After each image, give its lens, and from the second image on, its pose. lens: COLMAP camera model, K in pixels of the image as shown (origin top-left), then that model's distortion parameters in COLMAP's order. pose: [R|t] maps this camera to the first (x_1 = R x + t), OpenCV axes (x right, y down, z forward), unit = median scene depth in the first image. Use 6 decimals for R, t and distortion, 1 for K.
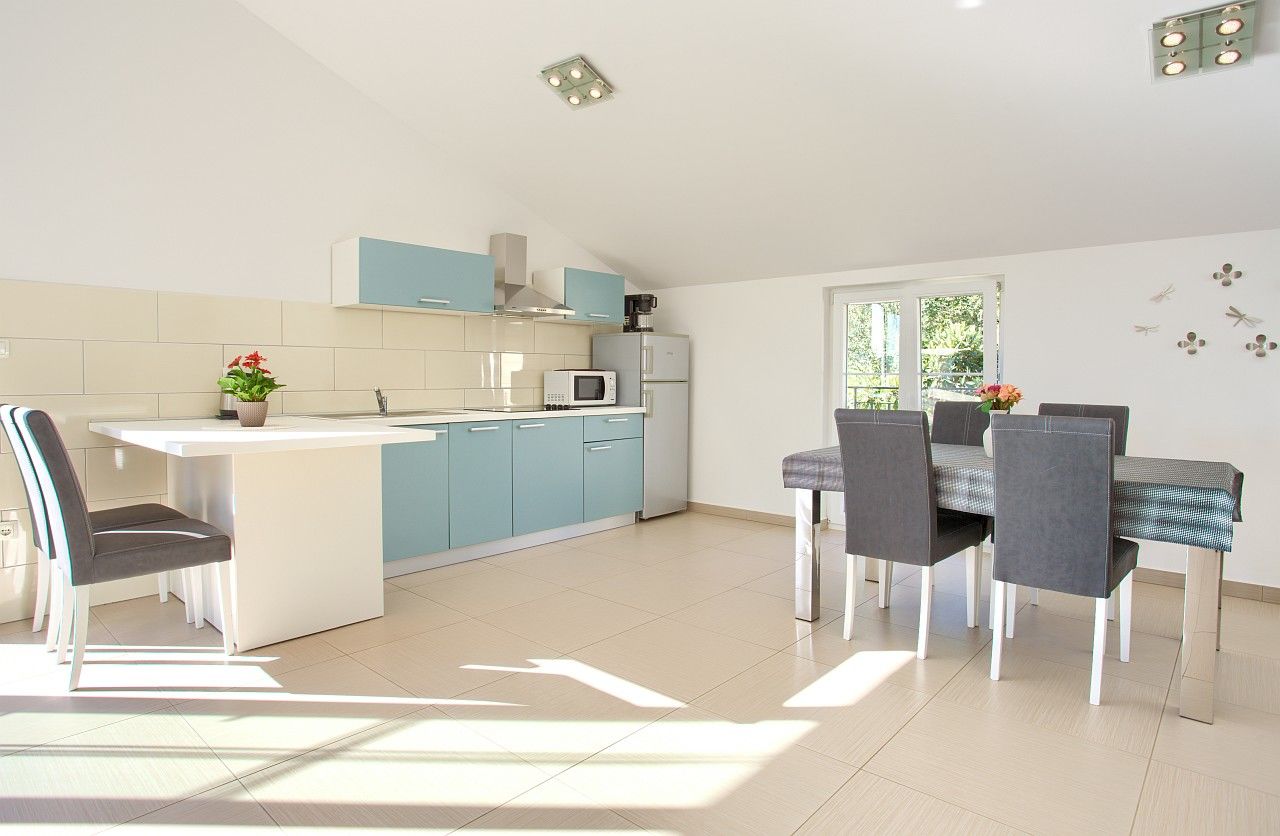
lens RADIAL K [[715.4, 0, 639.3], [0, 715.4, 399.7], [0, 0, 1]] dist [-0.047392, 0.000189]
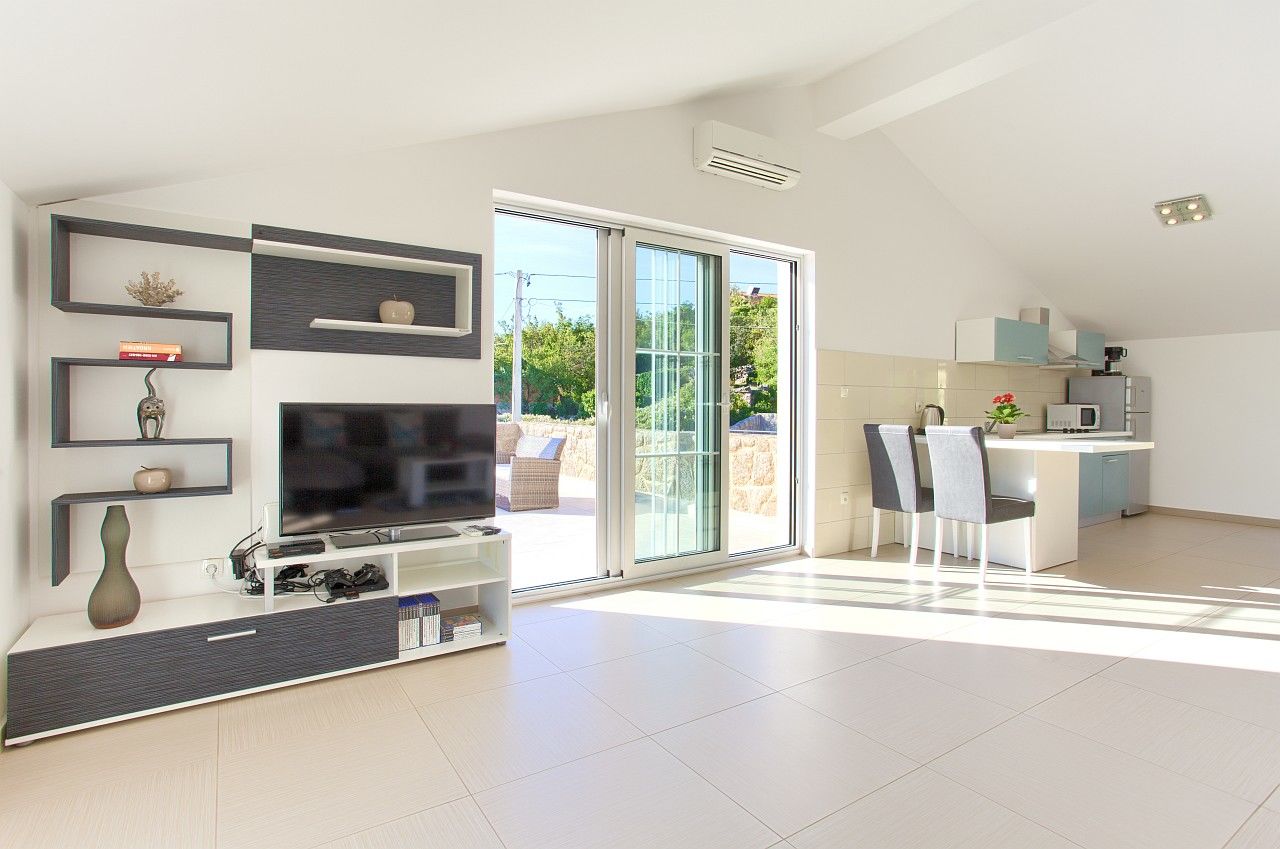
lens RADIAL K [[650.9, 0, 613.9], [0, 650.9, 411.8], [0, 0, 1]] dist [-0.057585, 0.032255]
pose [[0.962615, 0.004608, -0.270835, -0.632637], [-0.011232, 0.999674, -0.022910, 0.012264], [0.270641, 0.025096, 0.962353, -0.427778]]
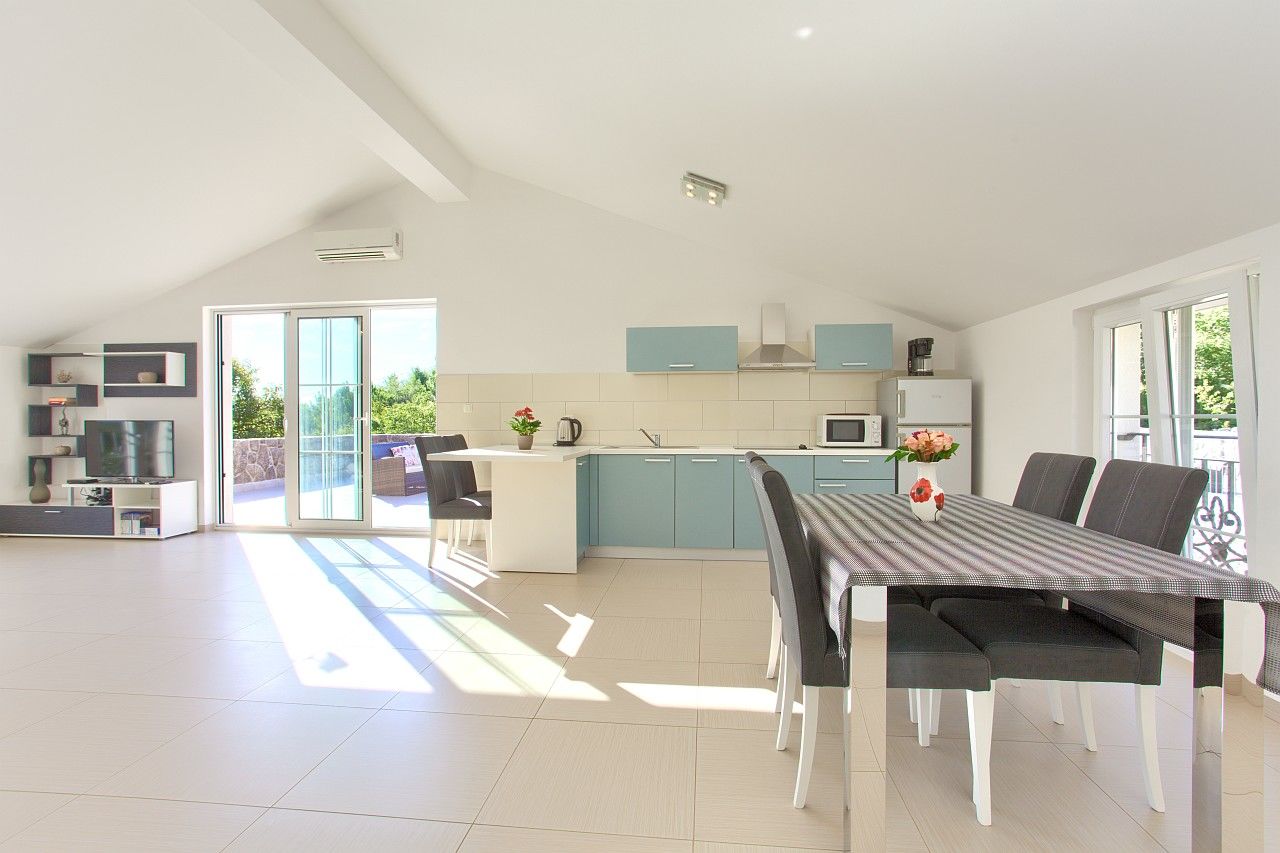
lens RADIAL K [[650.9, 0, 613.9], [0, 650.9, 413.8], [0, 0, 1]] dist [-0.057585, 0.032255]
pose [[0.557741, -0.006062, -0.829993, 0.568305], [-0.022670, 0.999489, -0.022534, -0.012558], [0.829706, 0.031384, 0.557318, 0.163760]]
